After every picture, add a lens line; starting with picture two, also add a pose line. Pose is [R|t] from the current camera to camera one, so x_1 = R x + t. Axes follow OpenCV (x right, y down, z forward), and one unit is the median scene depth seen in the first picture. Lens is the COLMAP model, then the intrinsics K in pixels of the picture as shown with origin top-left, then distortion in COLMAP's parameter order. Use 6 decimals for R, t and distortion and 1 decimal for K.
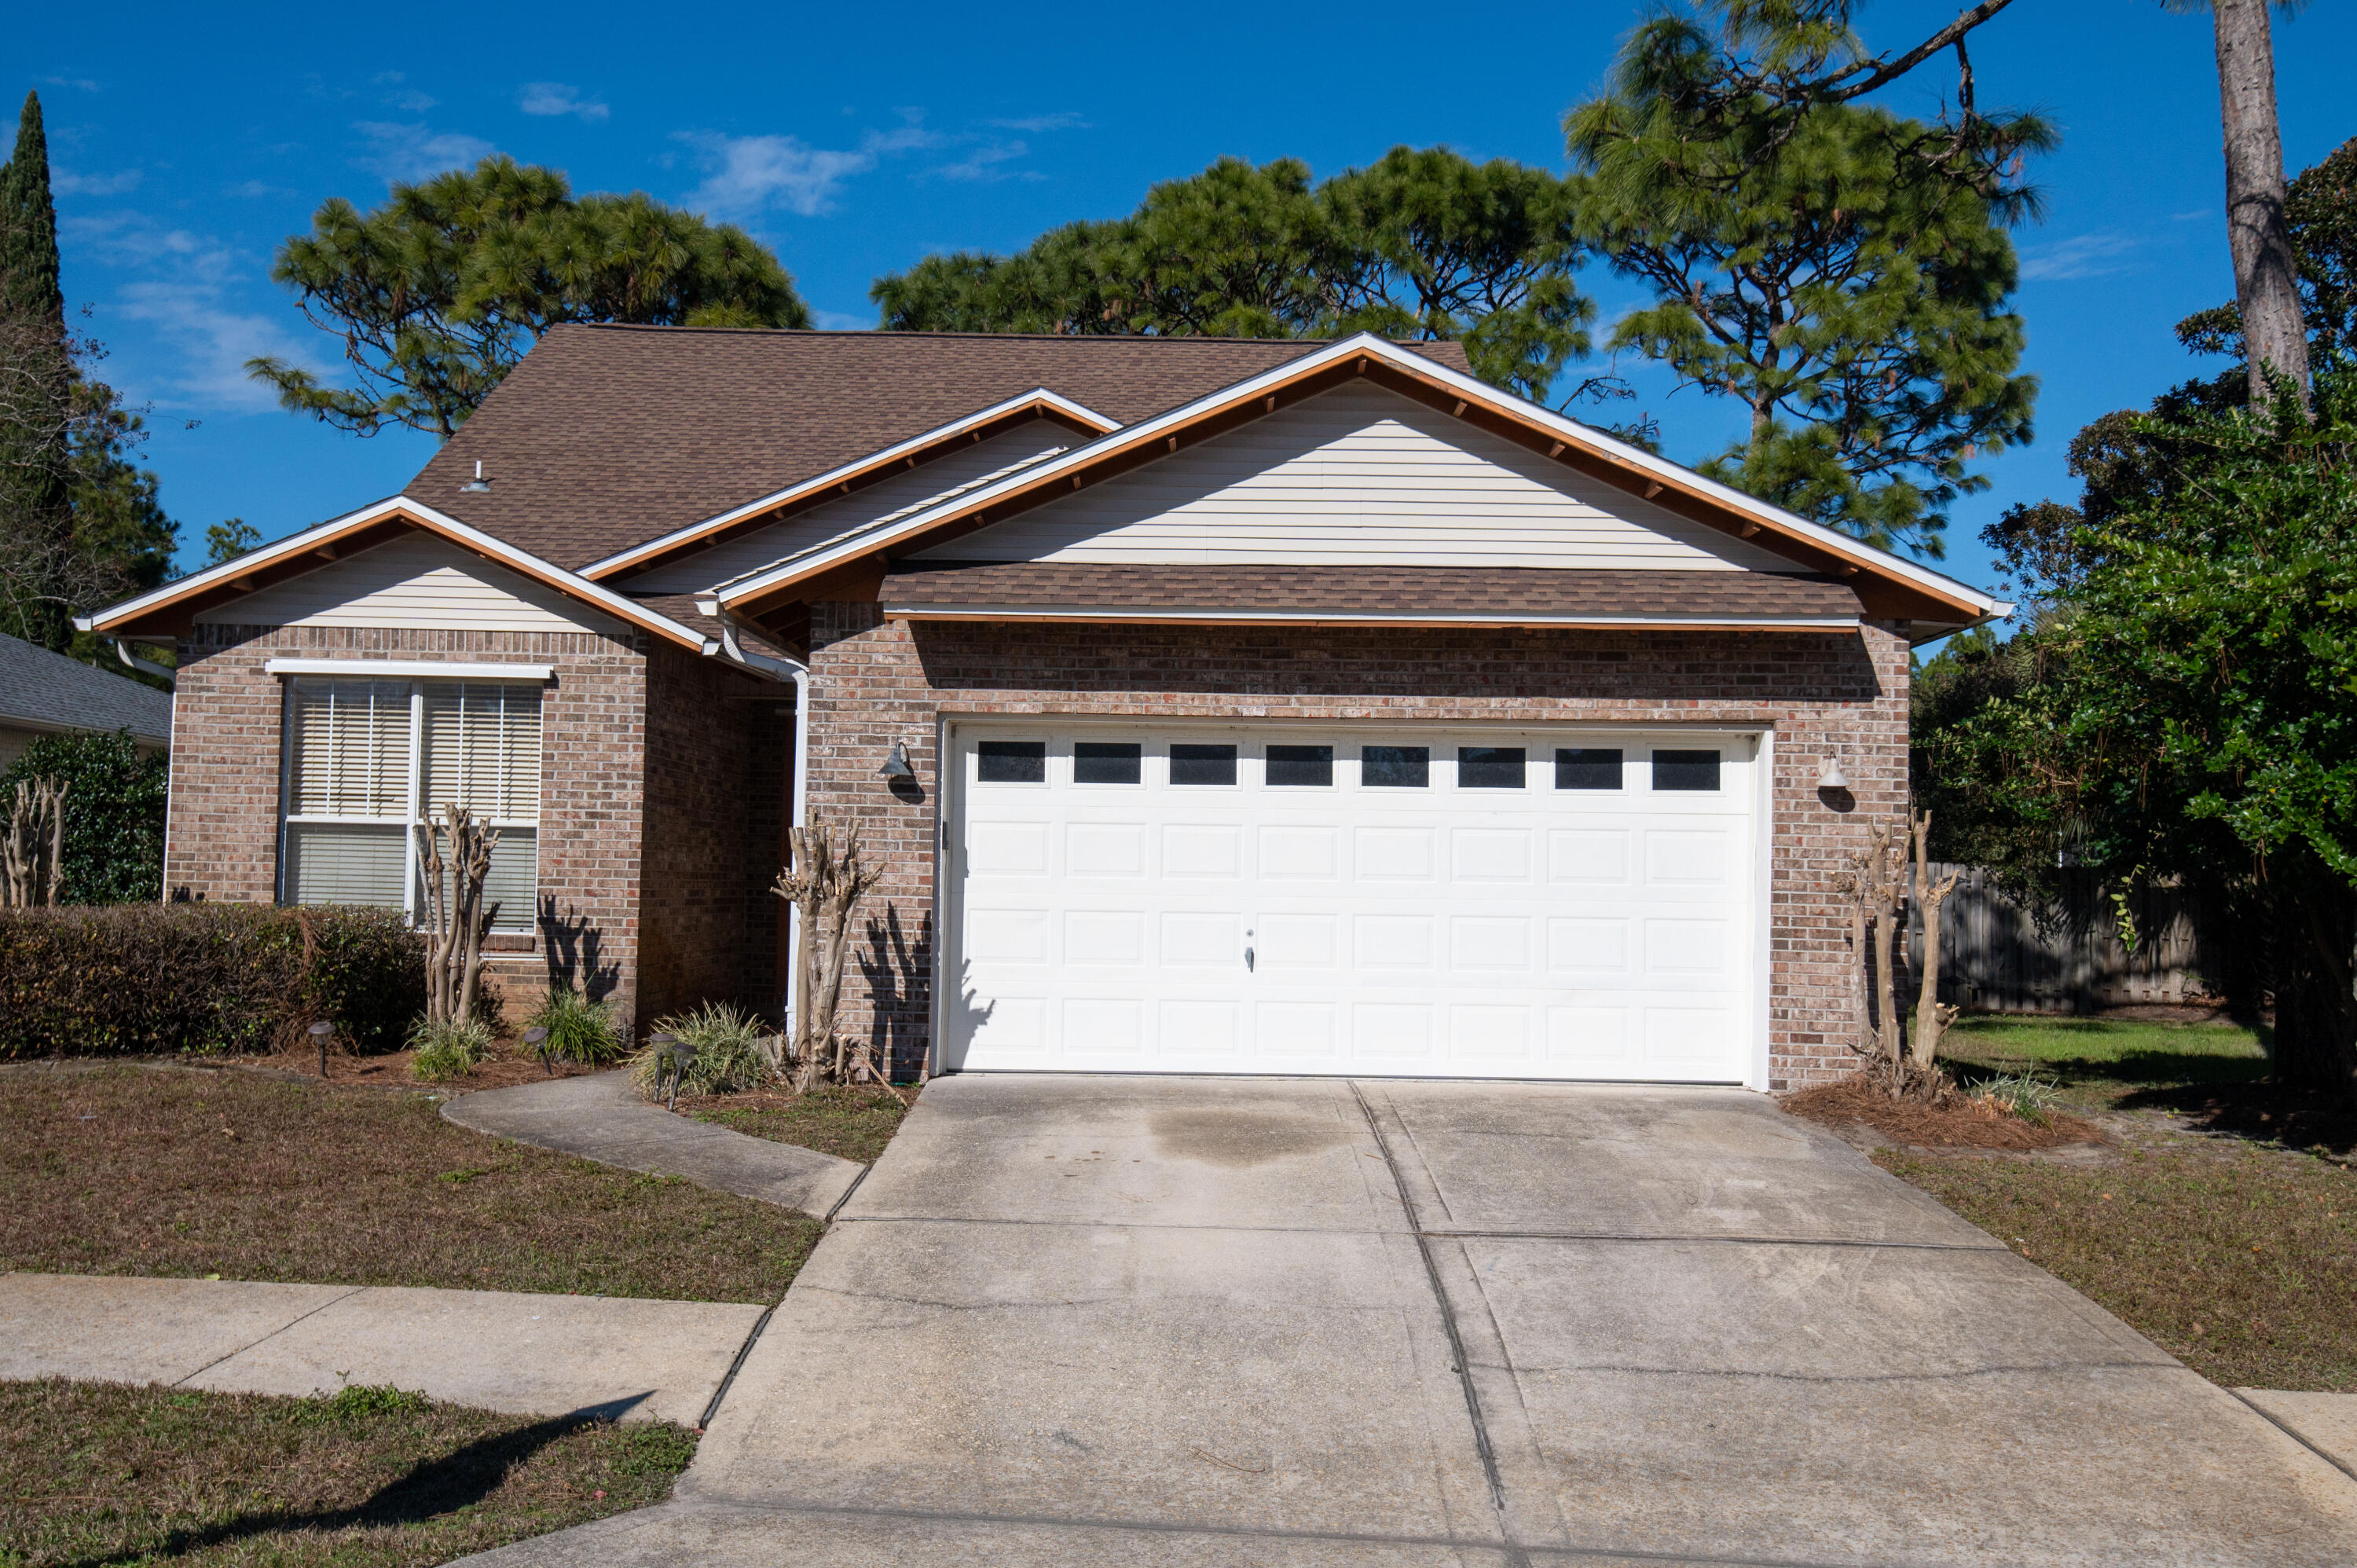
lens RADIAL K [[2249.4, 0, 1164.2], [0, 2249.4, 787.9], [0, 0, 1]] dist [0.047658, 0.002897]
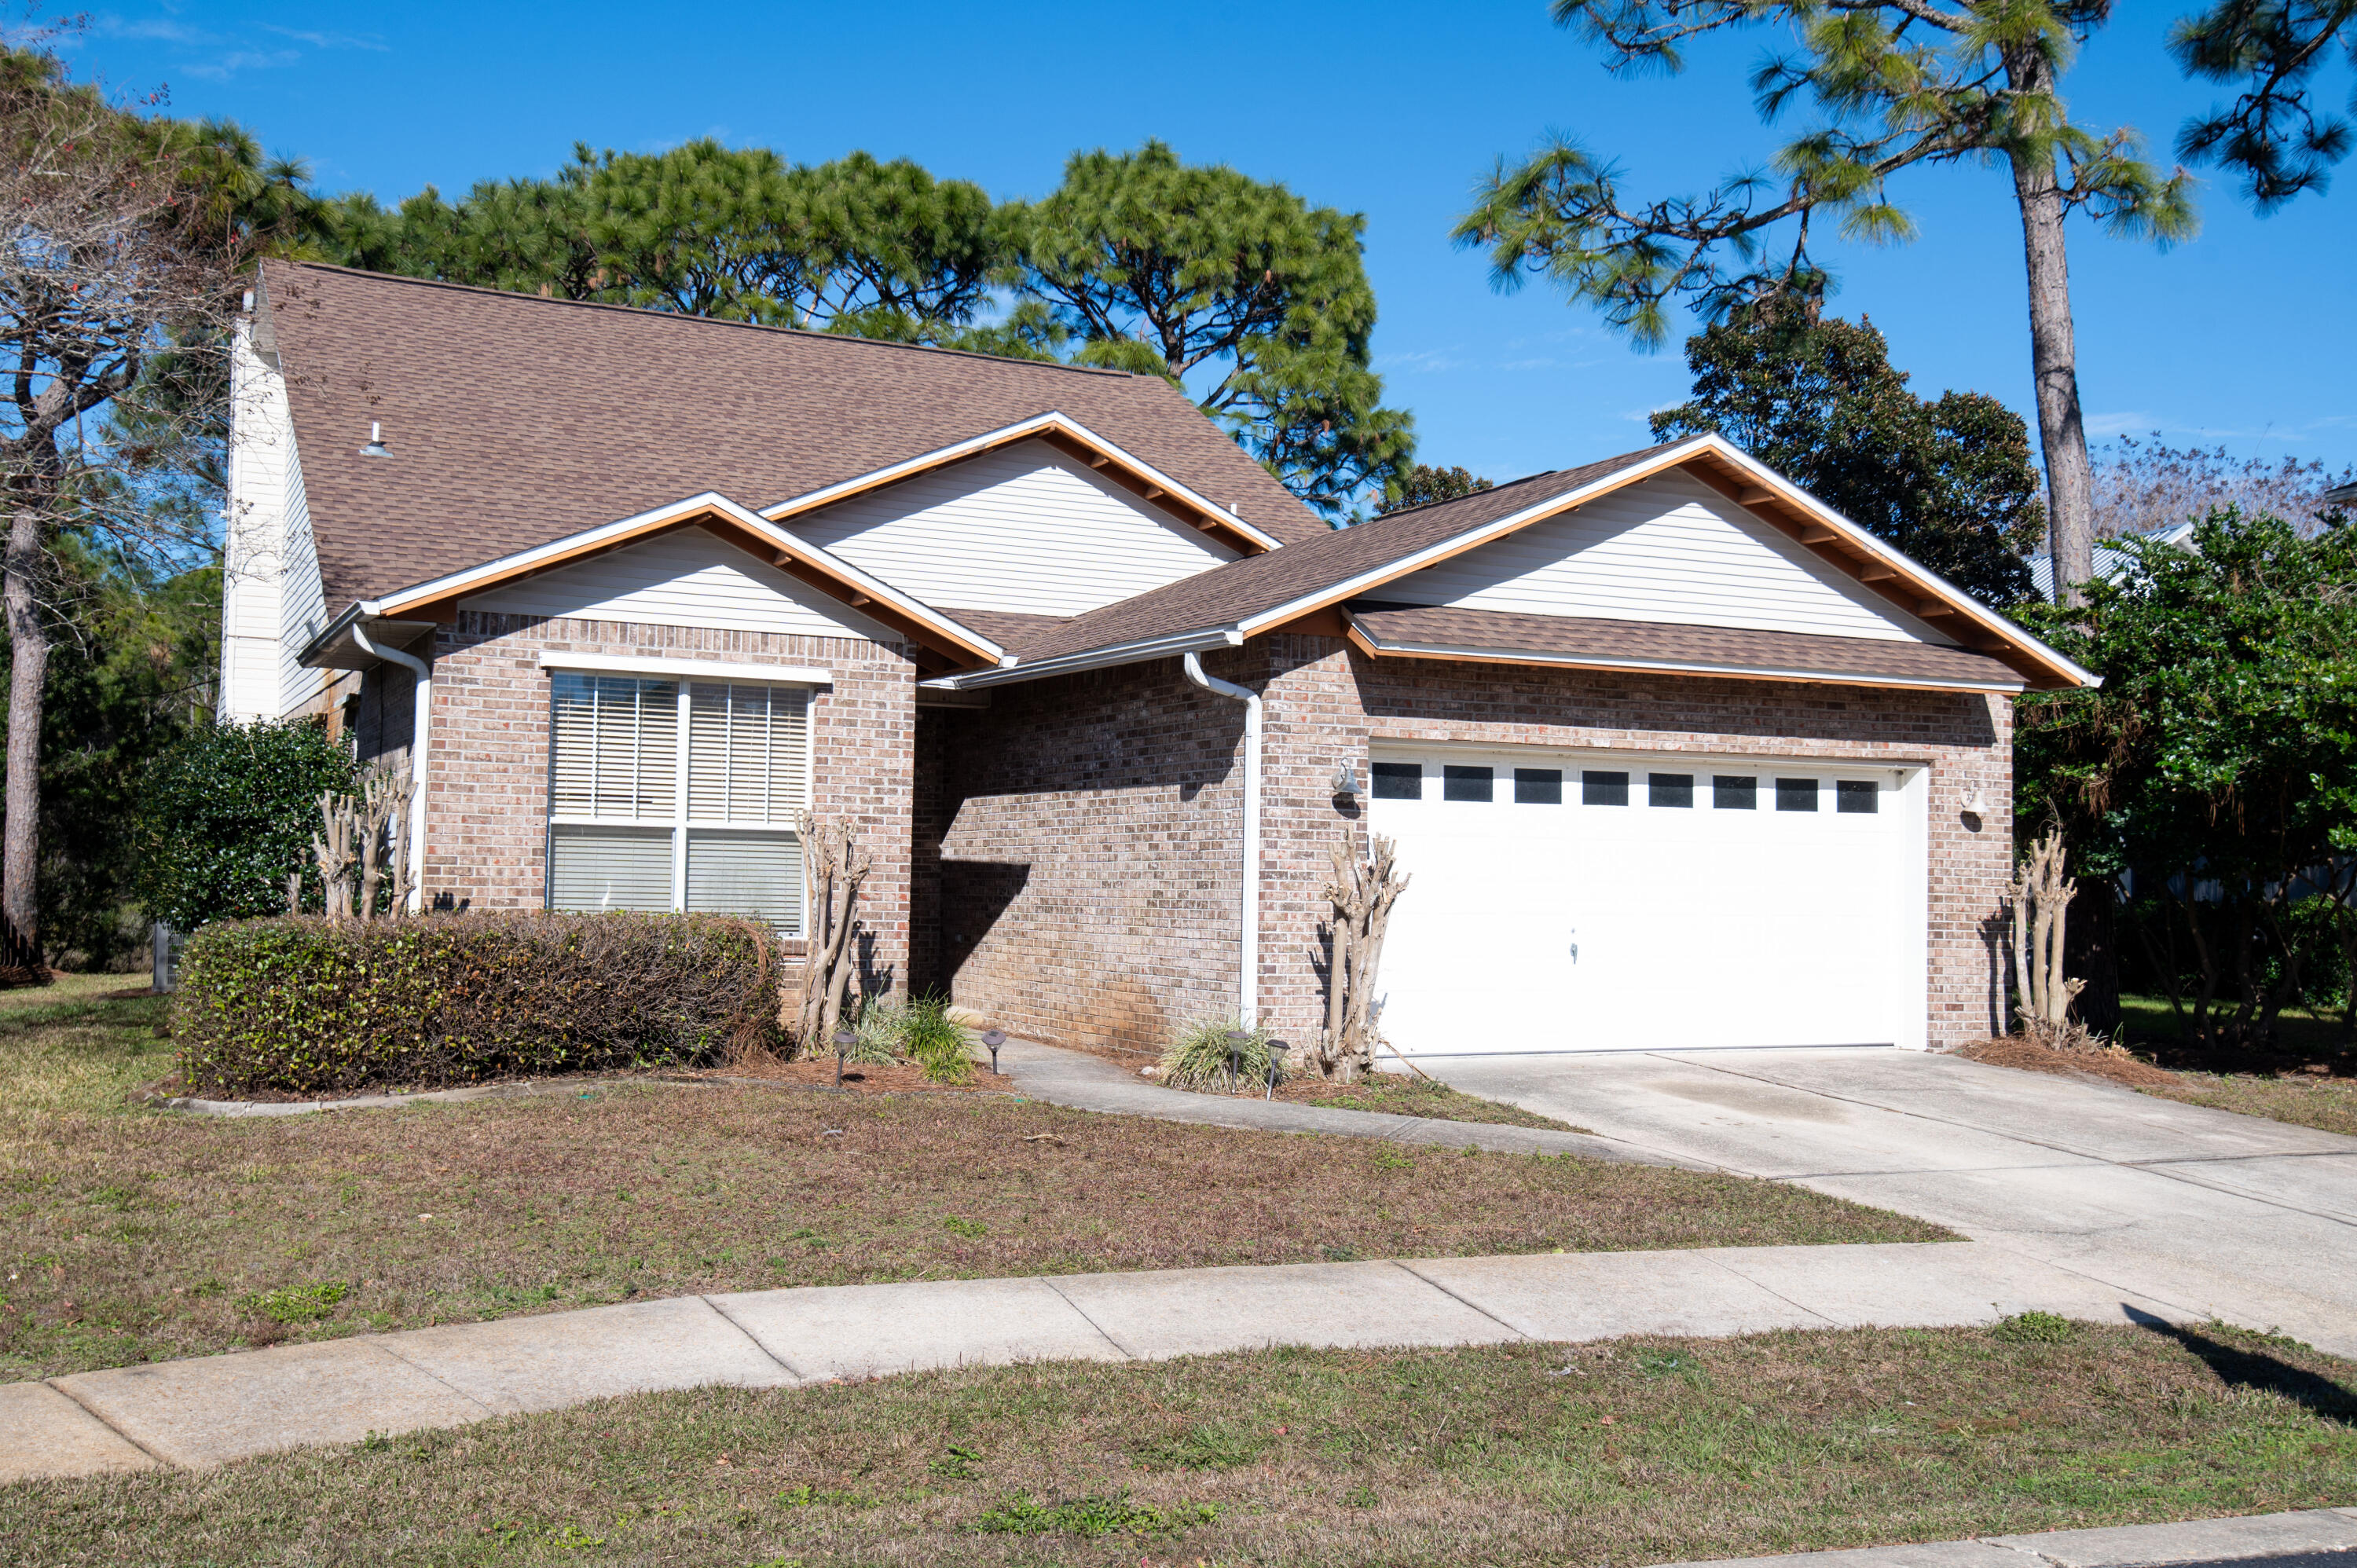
lens RADIAL K [[2249.4, 0, 1164.2], [0, 2249.4, 787.9], [0, 0, 1]] dist [0.047658, 0.002897]
pose [[0.894464, 0.015122, 0.446885, -0.672747], [-0.020353, 0.999769, 0.006908, -0.013647], [-0.446677, -0.015274, 0.894565, 0.045040]]
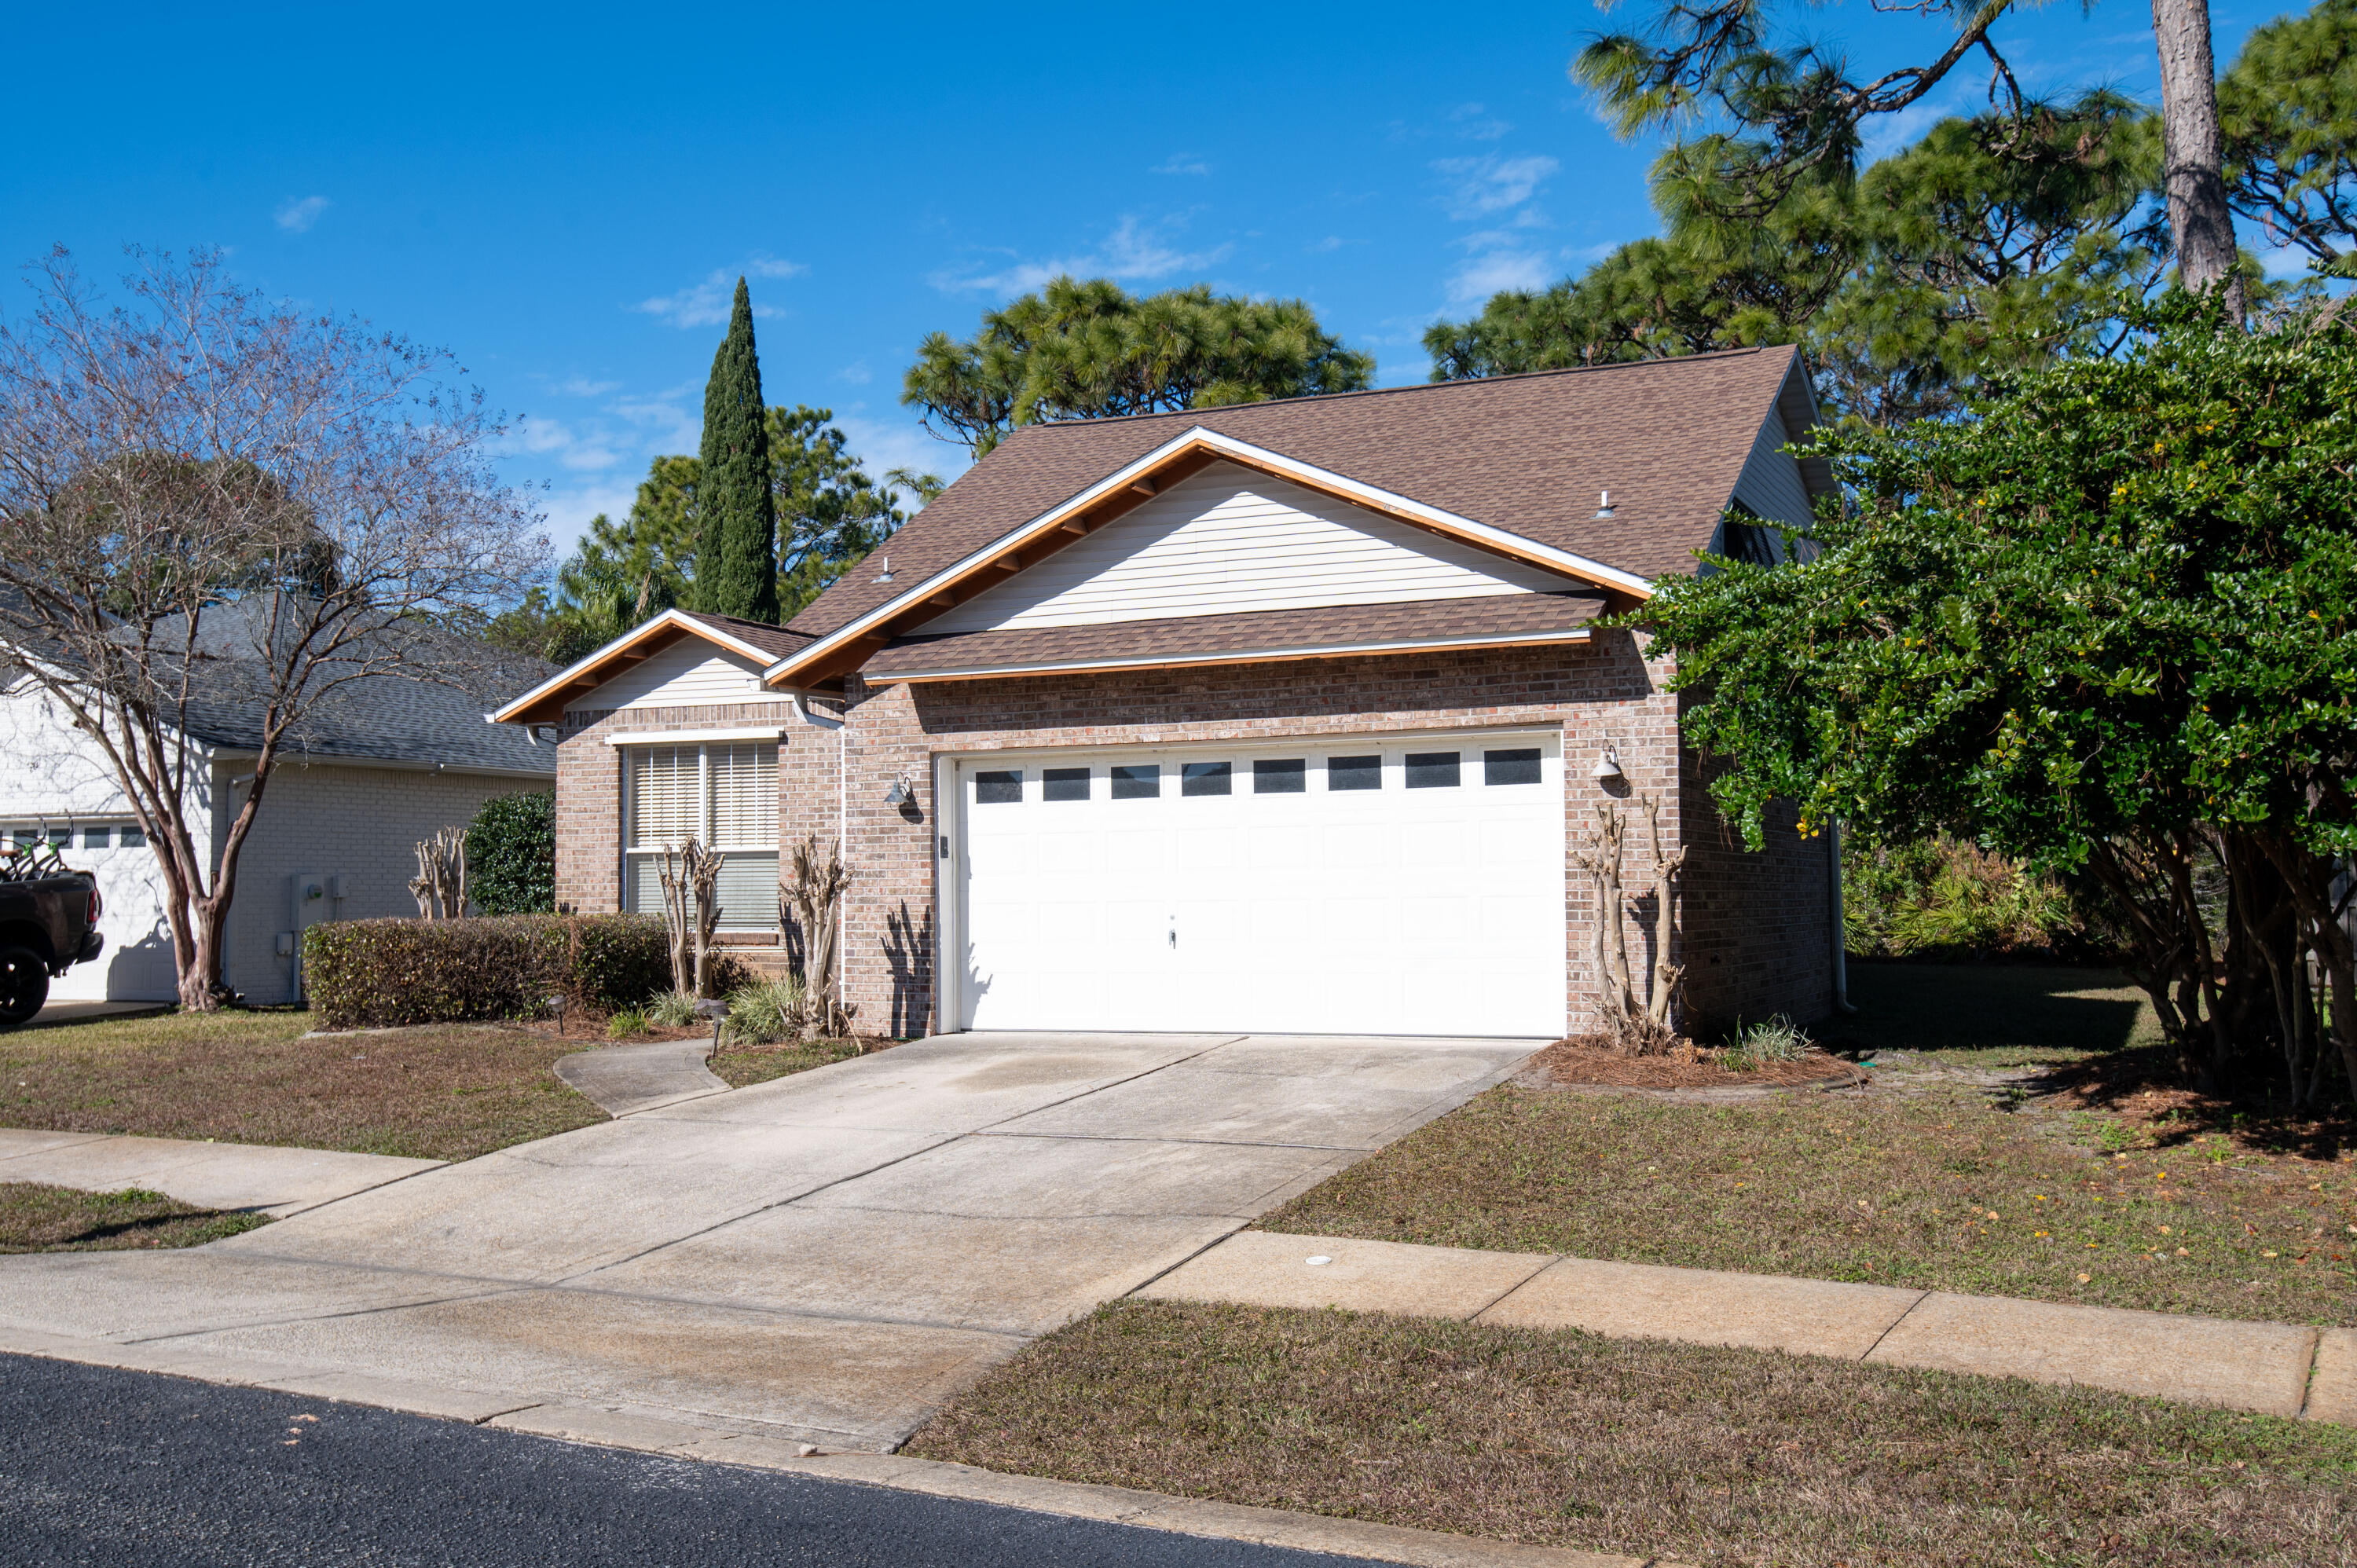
lens RADIAL K [[2249.4, 0, 1164.2], [0, 2249.4, 787.9], [0, 0, 1]] dist [0.047658, 0.002897]
pose [[0.913674, -0.047238, -0.403692, 0.529637], [0.046248, 0.998855, -0.012208, 0.008599], [0.403807, -0.007516, 0.914813, -0.126382]]
